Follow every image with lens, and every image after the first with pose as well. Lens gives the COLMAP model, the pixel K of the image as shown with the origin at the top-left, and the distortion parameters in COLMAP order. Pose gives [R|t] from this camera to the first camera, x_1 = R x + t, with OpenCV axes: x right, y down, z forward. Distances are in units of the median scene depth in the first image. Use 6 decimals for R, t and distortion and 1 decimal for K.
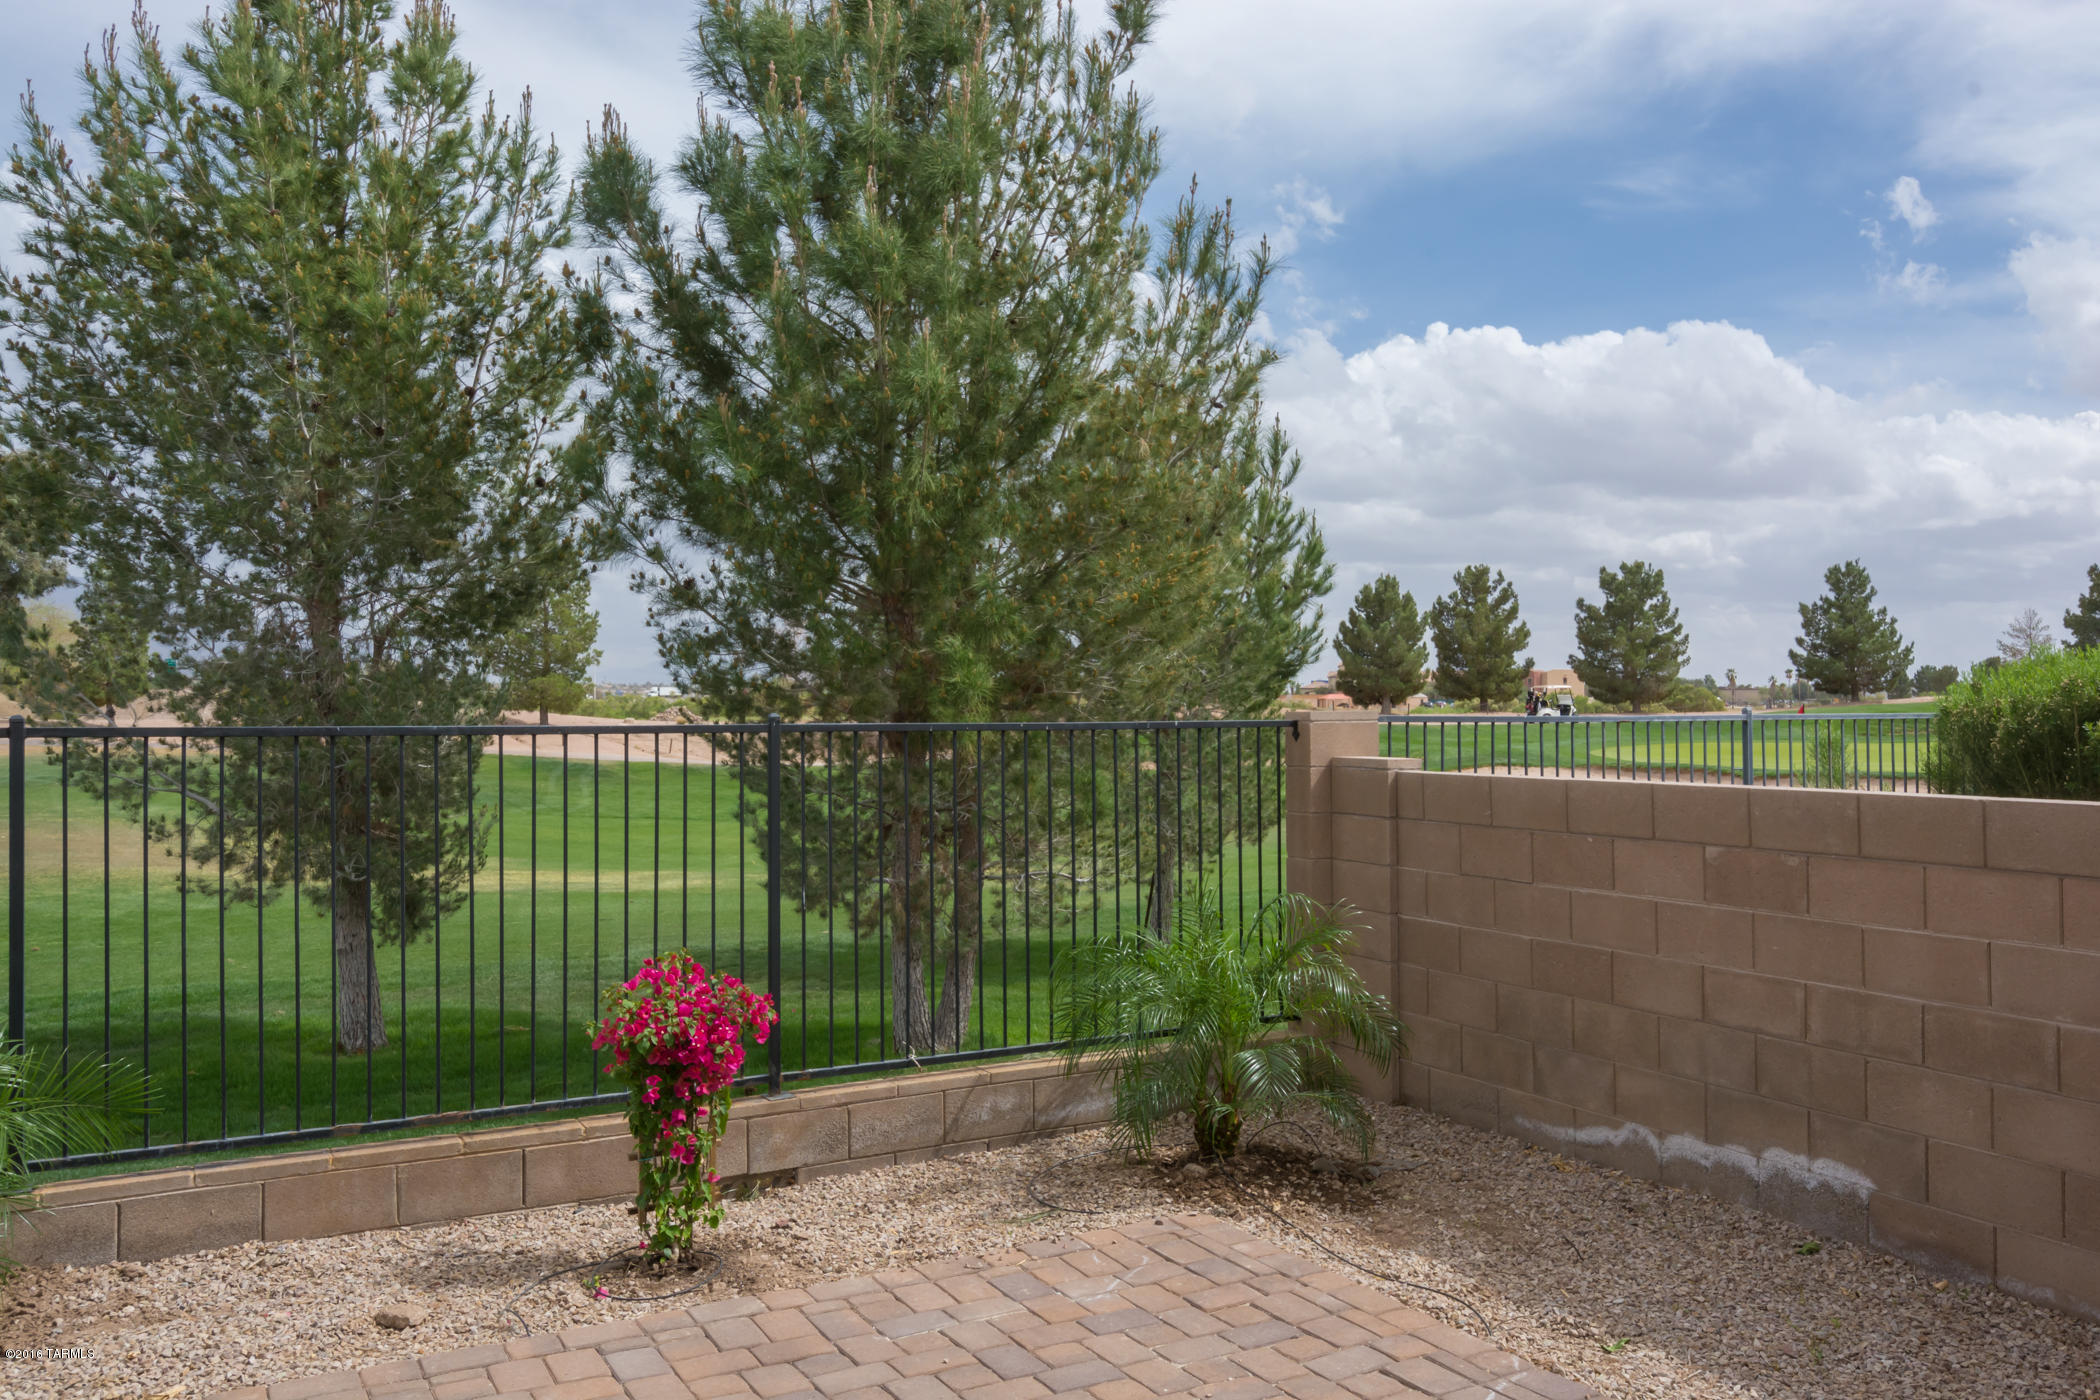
lens RADIAL K [[1621.1, 0, 1061.8], [0, 1621.1, 696.3], [0, 0, 1]] dist [0.029342, -0.016921]
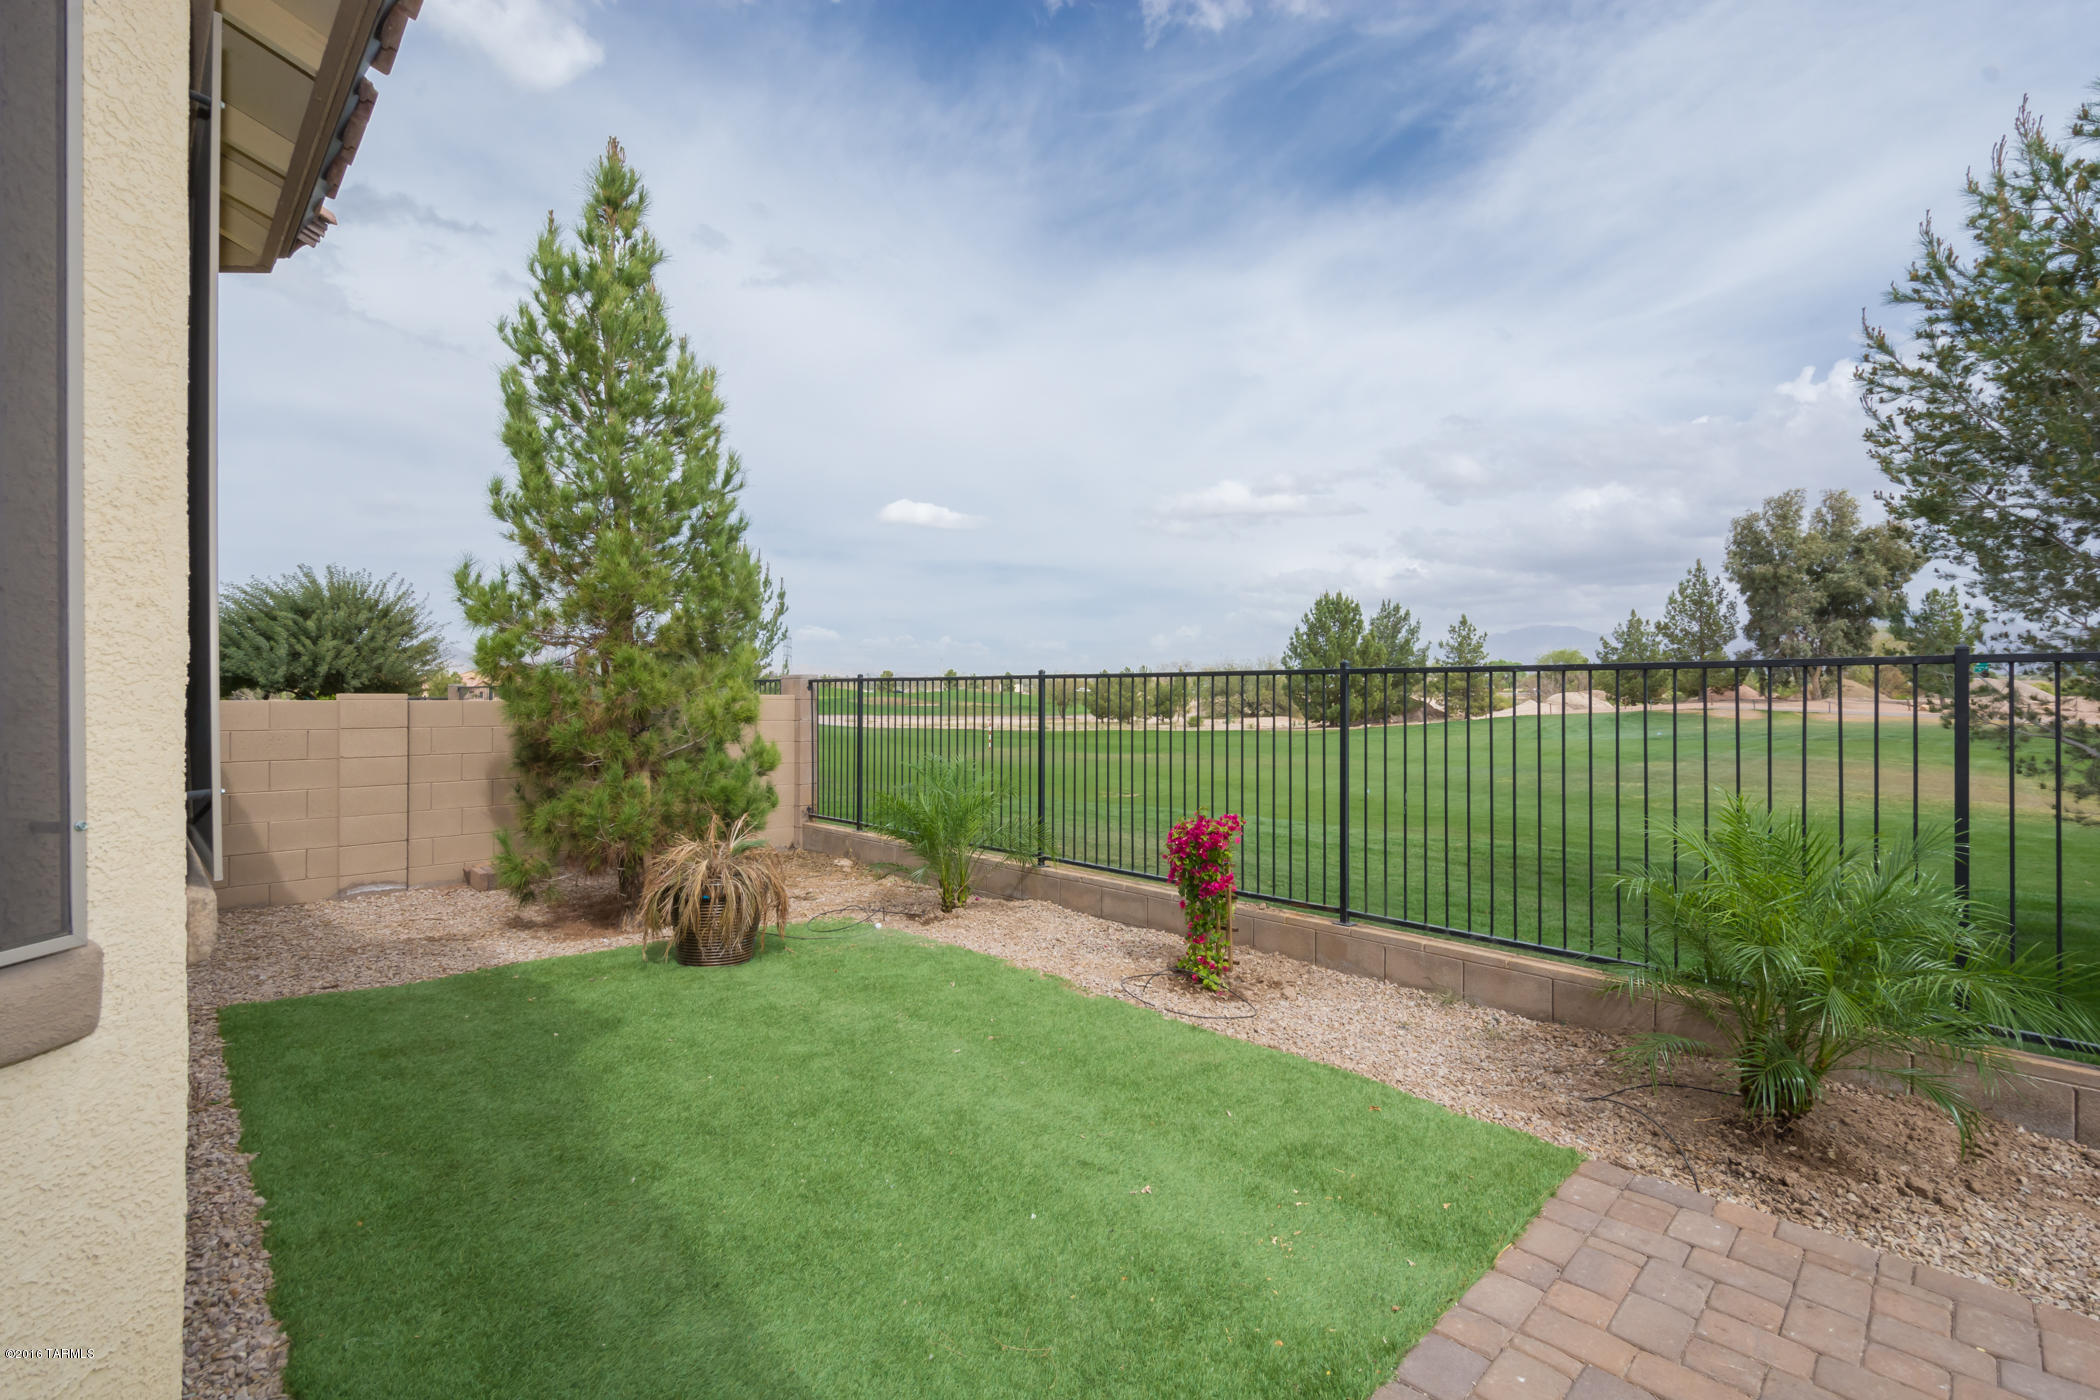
lens RADIAL K [[909.3, 0, 1058.5], [0, 909.3, 701.9], [0, 0, 1]] dist [0.015449, -0.005288]
pose [[0.279825, 0.009091, -0.960008, -0.094534], [0.004490, 0.999932, 0.010777, 0.022271], [0.960041, -0.007326, 0.279765, 0.094257]]
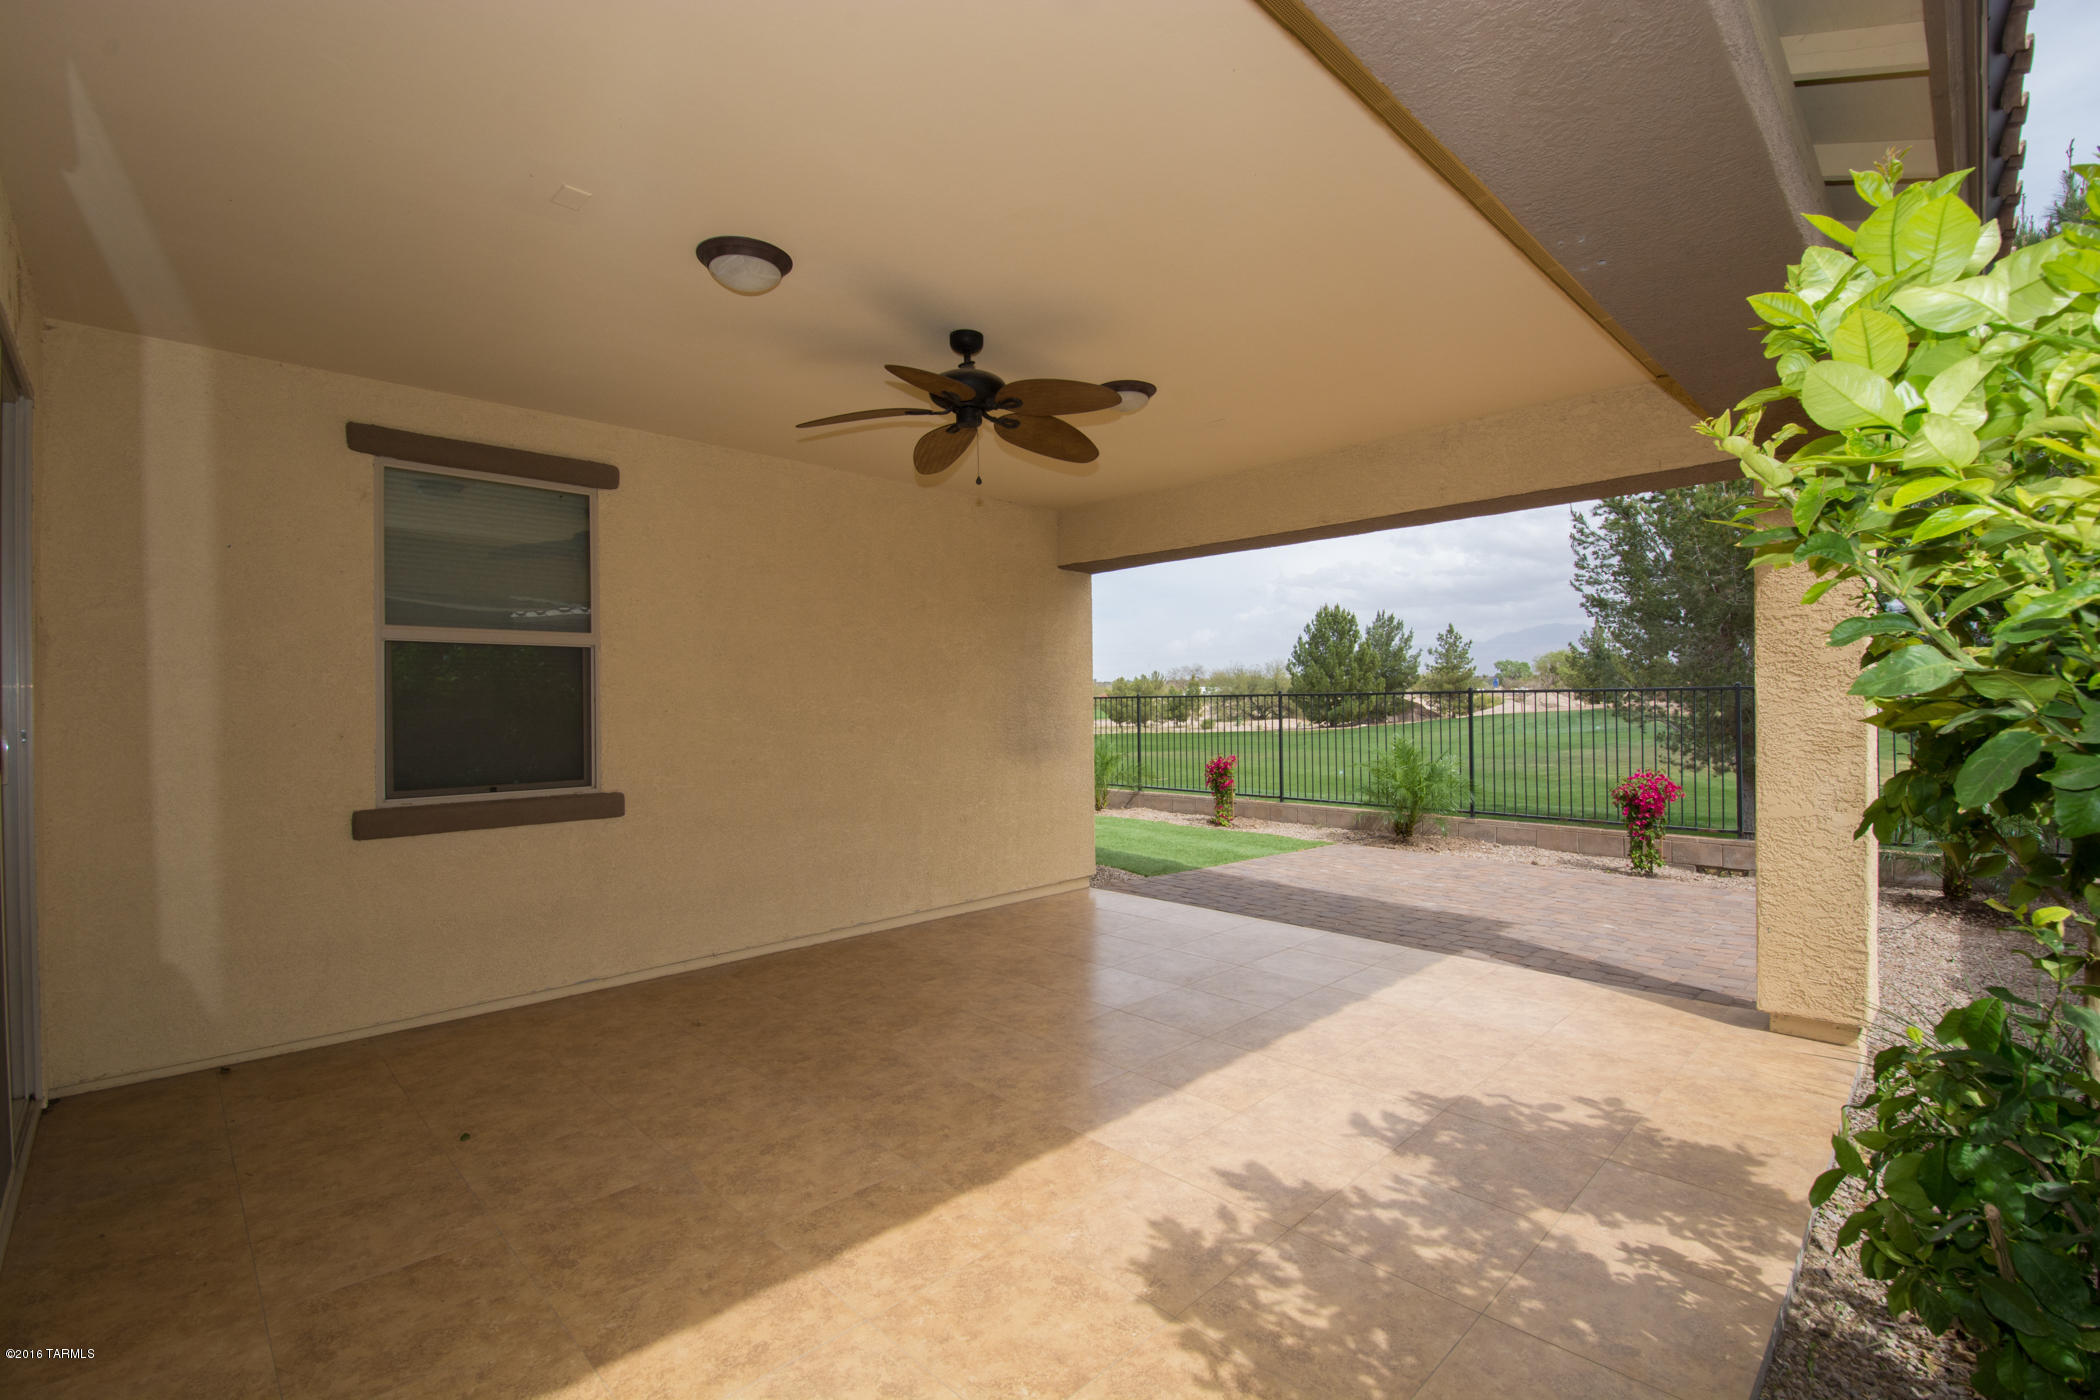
lens RADIAL K [[909.3, 0, 1064.9], [0, 909.3, 695.0], [0, 0, 1]] dist [0.015449, -0.005288]
pose [[0.274485, -0.008183, -0.961556, 0.545804], [0.019021, 0.999814, -0.003079, 0.009625], [0.961403, -0.017444, 0.274590, -0.215703]]
